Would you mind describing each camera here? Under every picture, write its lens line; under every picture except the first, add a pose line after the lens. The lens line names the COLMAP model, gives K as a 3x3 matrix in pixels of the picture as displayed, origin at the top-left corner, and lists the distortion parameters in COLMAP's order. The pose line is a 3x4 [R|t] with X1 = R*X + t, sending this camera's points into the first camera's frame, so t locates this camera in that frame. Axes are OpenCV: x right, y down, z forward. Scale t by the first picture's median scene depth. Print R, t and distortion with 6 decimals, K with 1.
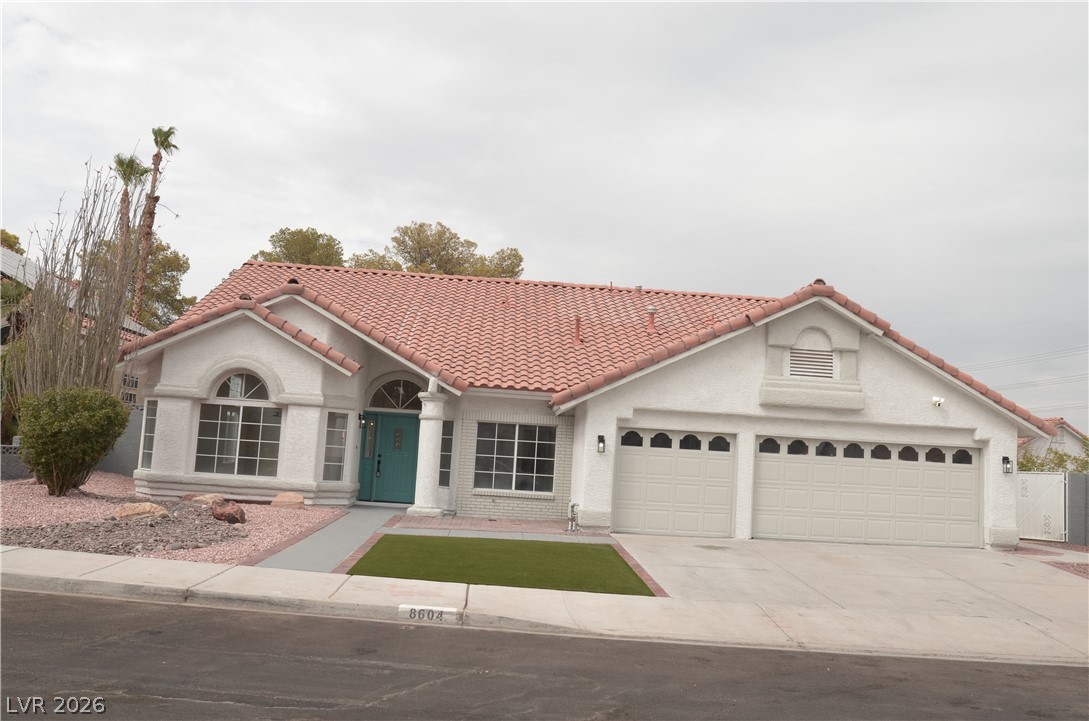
lens RADIAL K [[859.4, 0, 540.8], [0, 859.4, 355.7], [0, 0, 1]] dist [-0.078165, 0.036545]
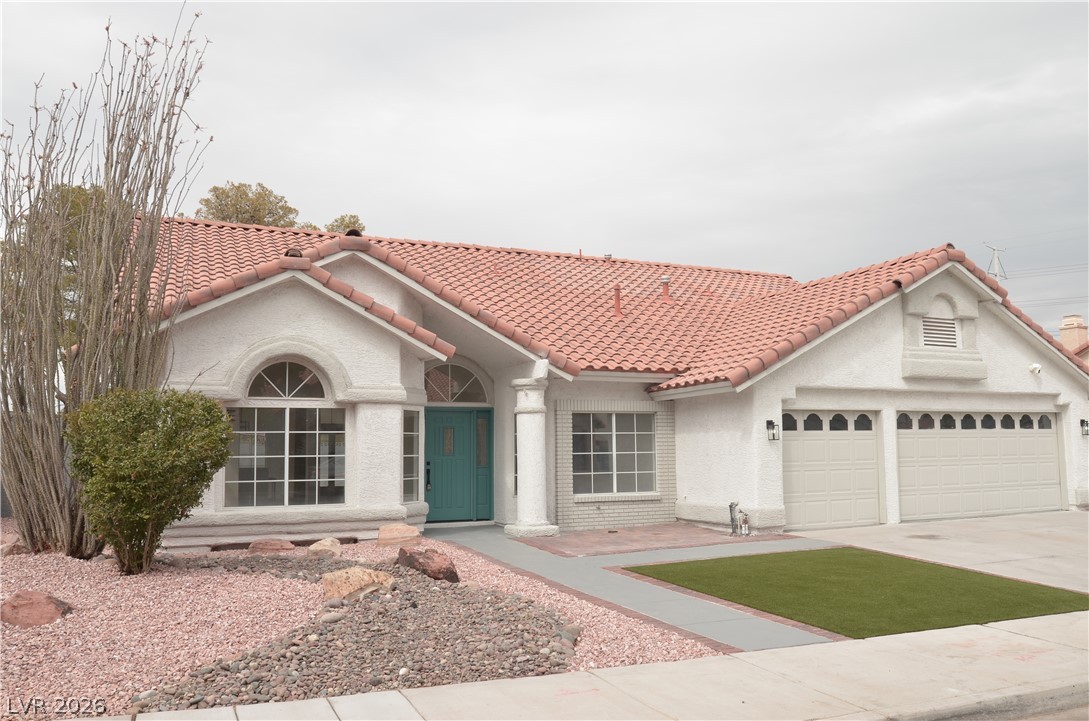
lens RADIAL K [[859.4, 0, 544.2], [0, 859.4, 356.0], [0, 0, 1]] dist [-0.078165, 0.036545]
pose [[0.931709, -0.027893, 0.362134, -0.413679], [0.020493, 0.999496, 0.024260, 0.003149], [-0.362628, -0.015182, 0.931810, 0.267872]]
